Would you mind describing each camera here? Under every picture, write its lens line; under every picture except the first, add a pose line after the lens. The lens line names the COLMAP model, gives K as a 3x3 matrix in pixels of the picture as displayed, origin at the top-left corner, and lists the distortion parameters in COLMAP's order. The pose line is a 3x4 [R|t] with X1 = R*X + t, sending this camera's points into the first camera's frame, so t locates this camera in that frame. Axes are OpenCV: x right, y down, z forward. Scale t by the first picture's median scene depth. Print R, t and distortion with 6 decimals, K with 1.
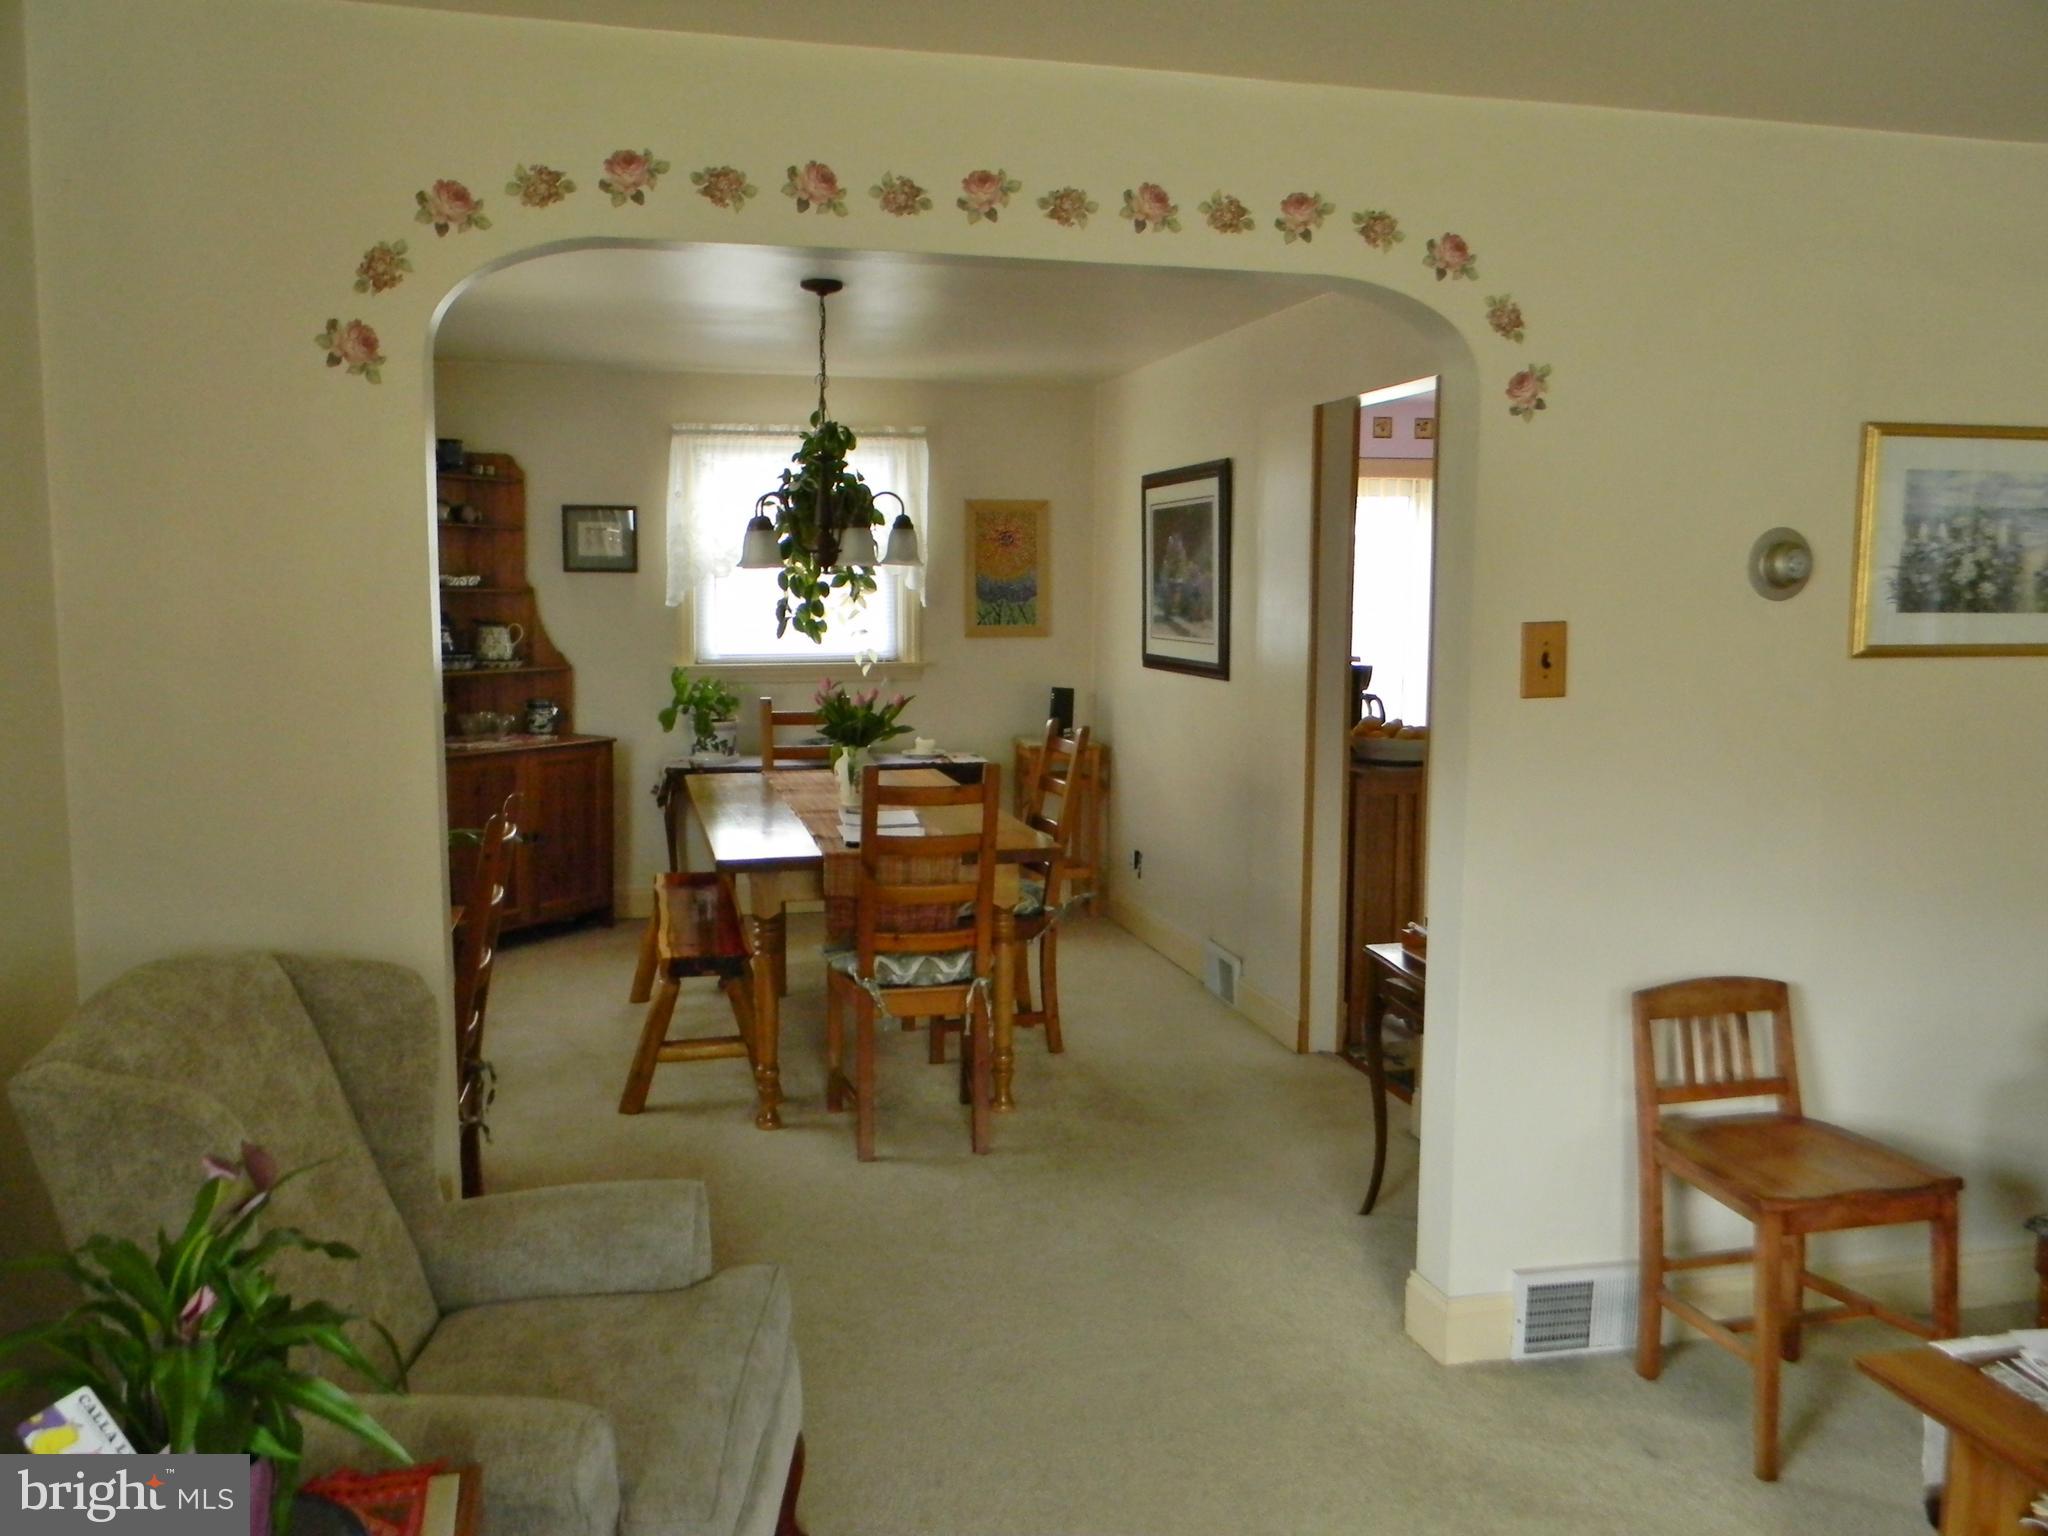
lens RADIAL K [[1657.2, 0, 982.8], [0, 1657.2, 755.9], [0, 0, 1]] dist [0.009746, -0.017077]
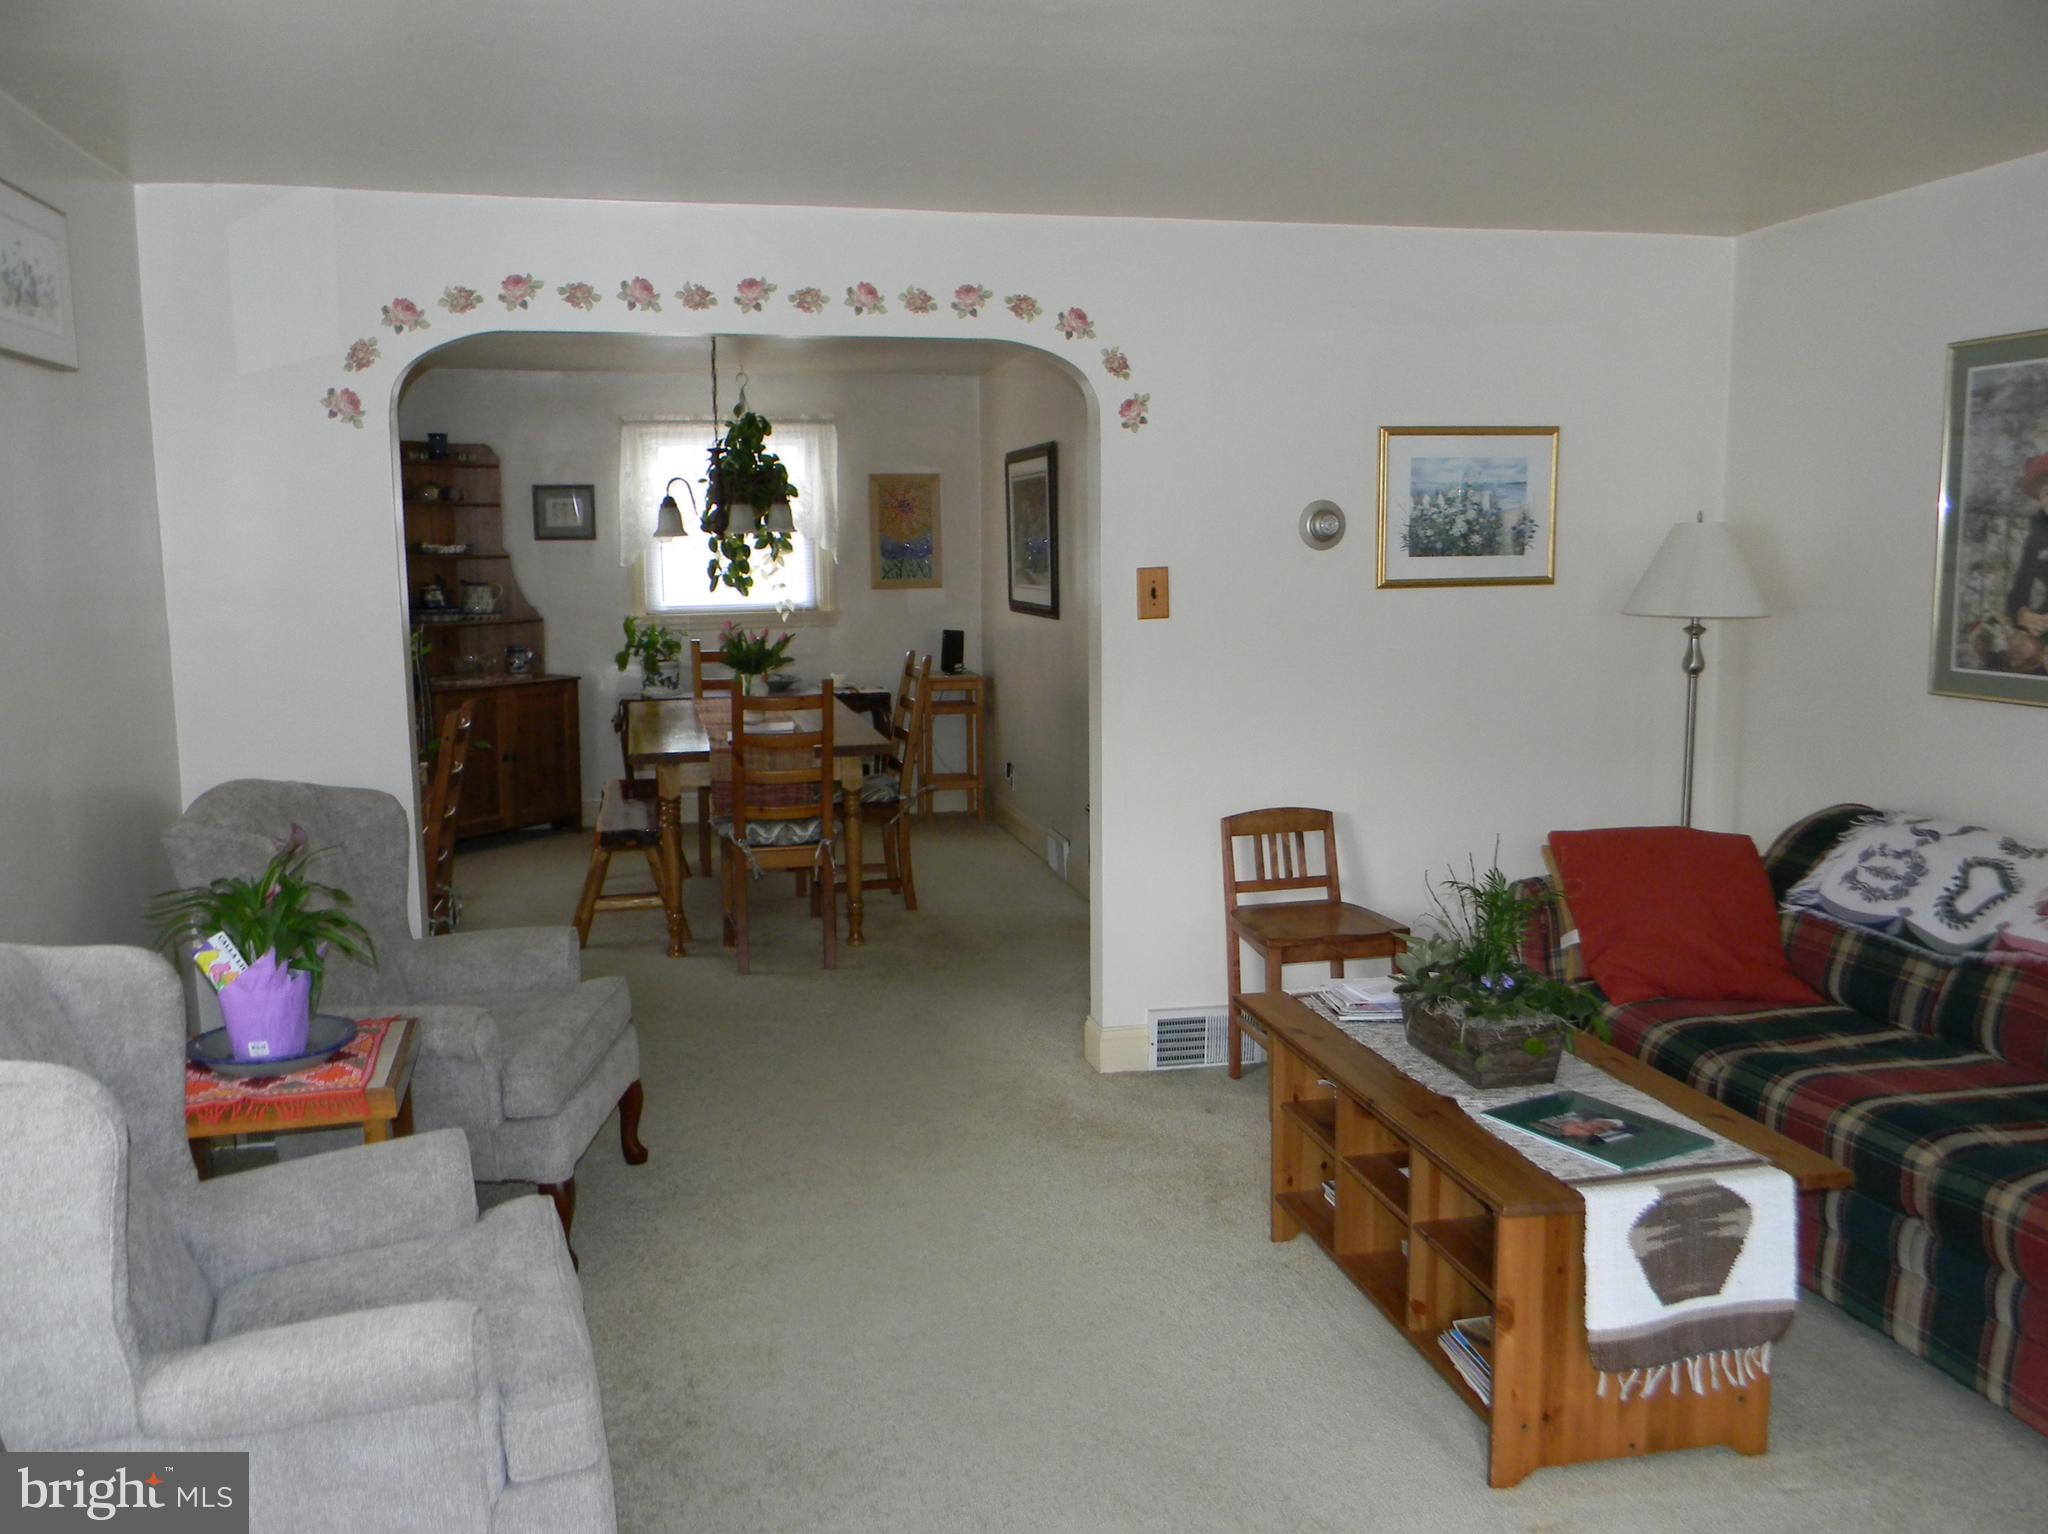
lens RADIAL K [[1657.2, 0, 981.9], [0, 1657.2, 752.6], [0, 0, 1]] dist [0.009746, -0.017077]
pose [[0.999784, -0.014640, -0.014771, 0.109159], [0.014986, 0.999609, 0.023603, 0.025163], [0.014420, -0.023820, 0.999612, -0.257201]]
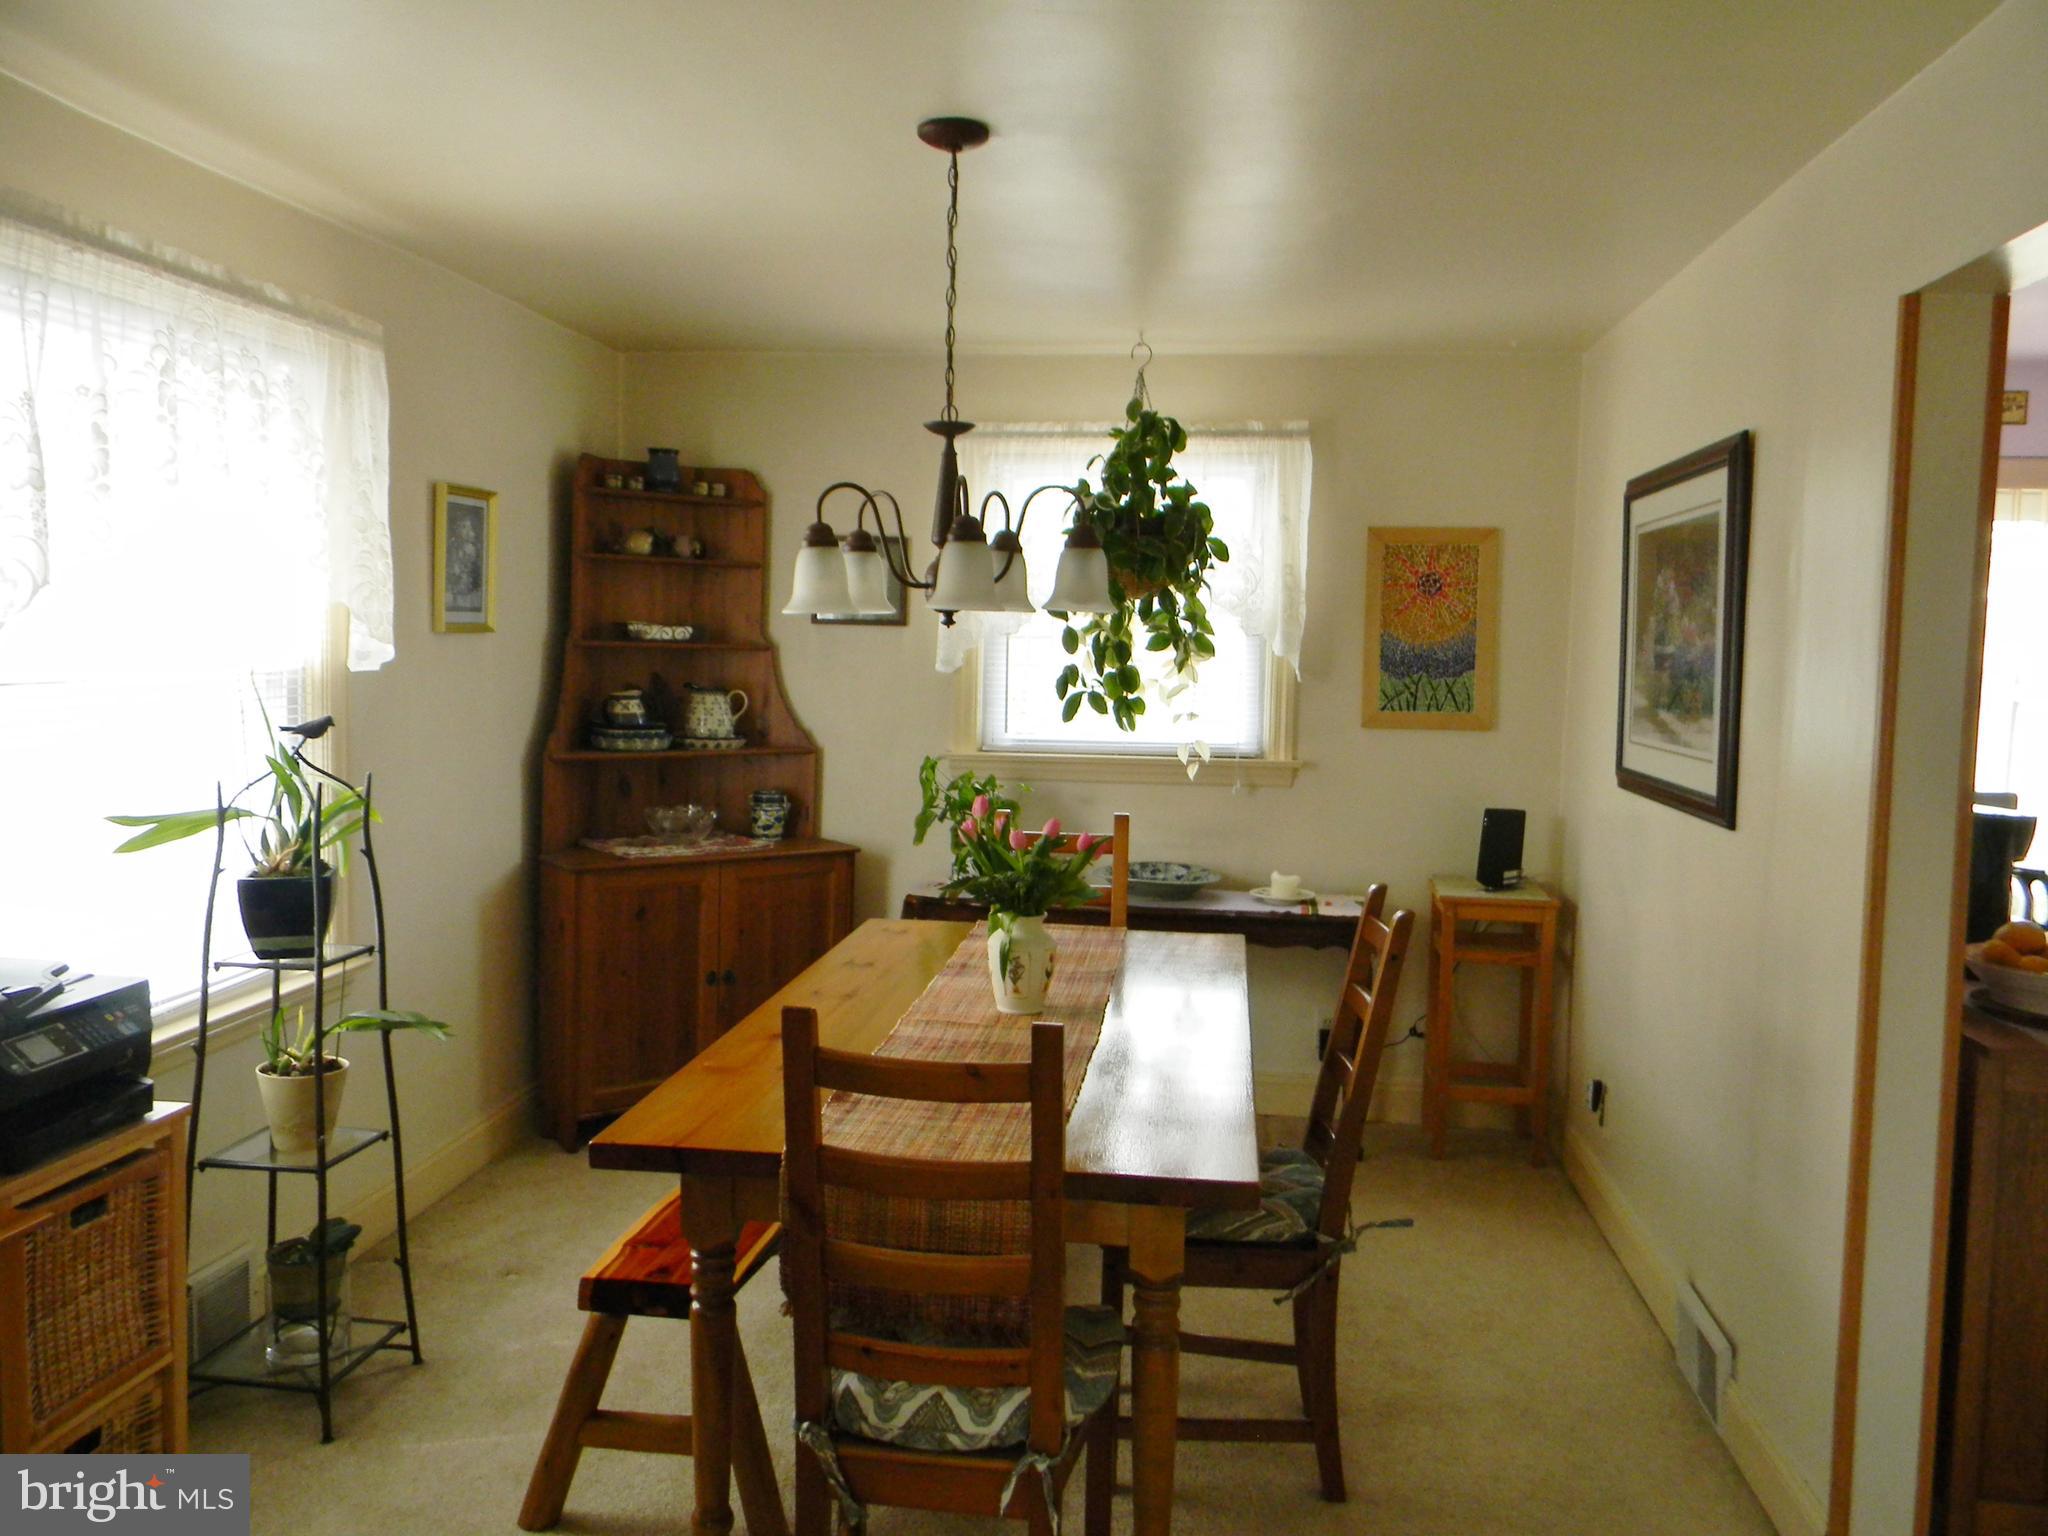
lens RADIAL K [[1657.2, 0, 987.0], [0, 1657.2, 753.4], [0, 0, 1]] dist [0.009746, -0.017077]
pose [[0.936179, 0.040232, -0.349213, 0.108538], [-0.054484, 0.998031, -0.031082, -0.040270], [0.347275, 0.048124, 0.936528, 0.396005]]
